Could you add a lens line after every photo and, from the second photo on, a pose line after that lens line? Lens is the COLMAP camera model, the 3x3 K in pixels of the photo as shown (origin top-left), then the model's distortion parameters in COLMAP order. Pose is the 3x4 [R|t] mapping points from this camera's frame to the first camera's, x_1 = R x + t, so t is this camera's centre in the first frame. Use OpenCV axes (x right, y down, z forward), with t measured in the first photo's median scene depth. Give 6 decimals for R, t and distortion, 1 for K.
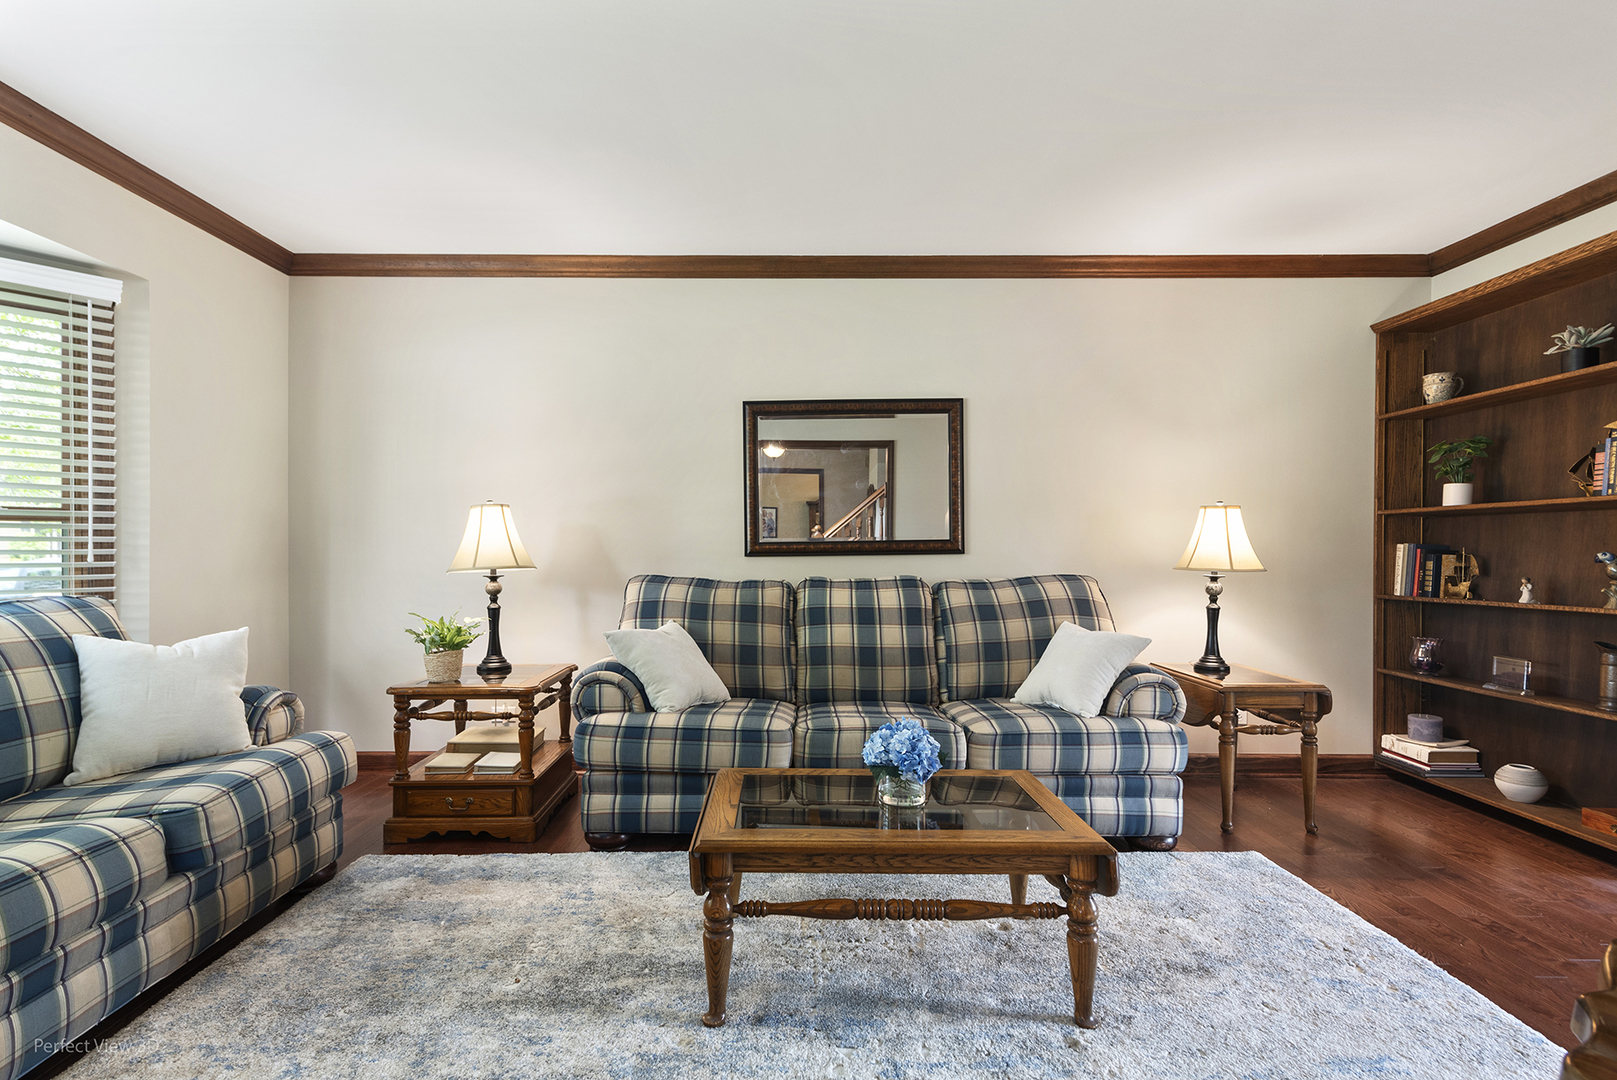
lens RADIAL K [[799.9, 0, 798.5], [0, 799.9, 547.8], [0, 0, 1]] dist [0.003589, 0.000297]
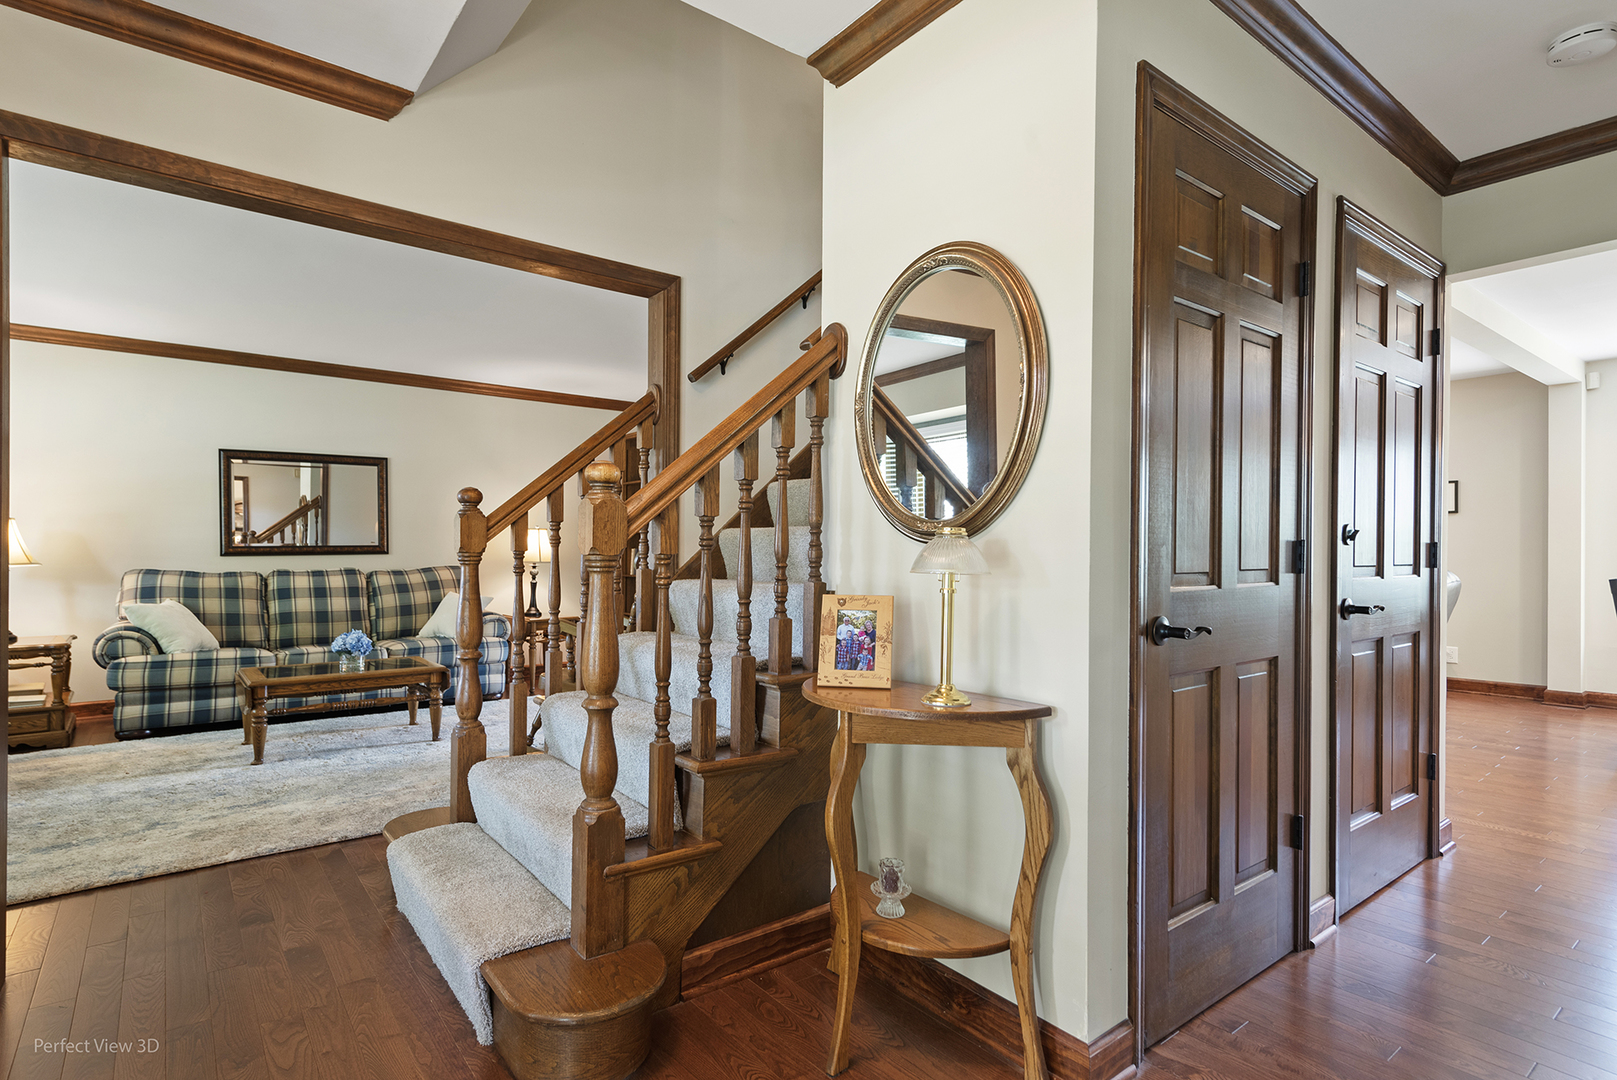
lens RADIAL K [[799.9, 0, 798.5], [0, 799.9, 547.8], [0, 0, 1]] dist [0.003589, 0.000297]
pose [[0.785894, 0.002856, 0.618354, -0.158351], [0.000045, 0.999989, -0.004676, 0.002784], [-0.618361, 0.003702, 0.785886, -0.873871]]
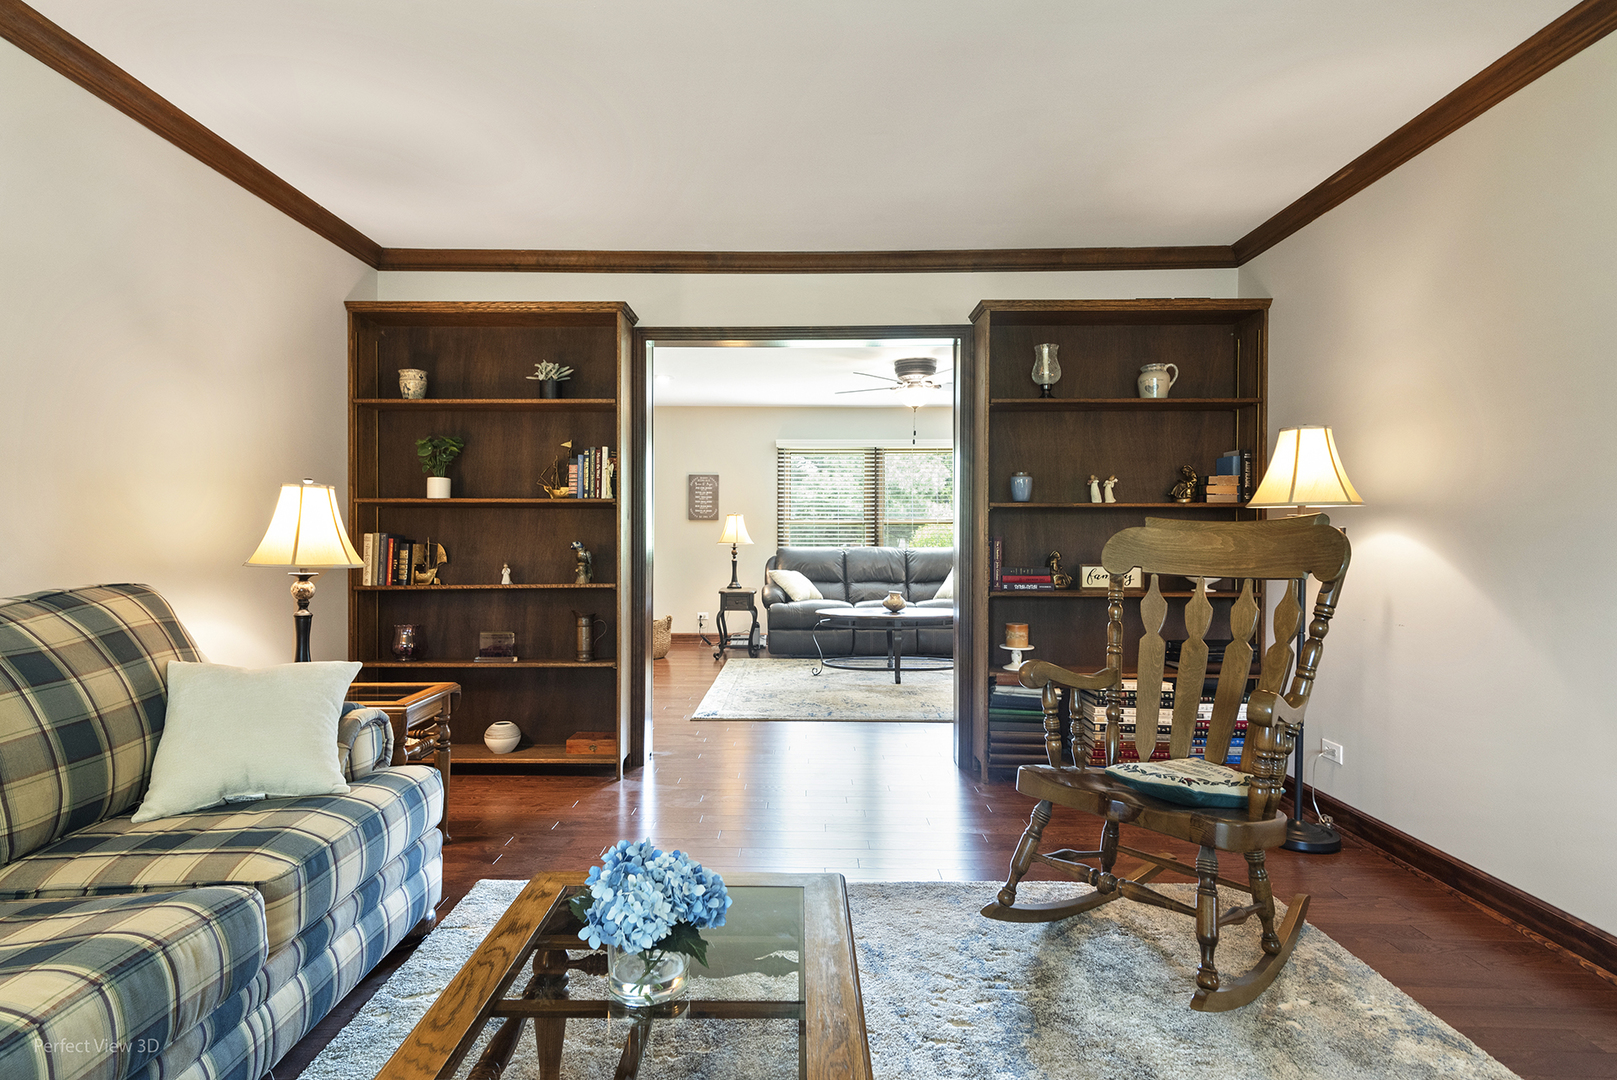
lens RADIAL K [[799.9, 0, 798.5], [0, 799.9, 547.8], [0, 0, 1]] dist [0.003589, 0.000297]
pose [[0.020263, -0.013093, 0.999709, -0.256034], [-0.002021, 0.999912, 0.013136, -0.001455], [-0.999793, -0.002287, 0.020234, 0.519045]]
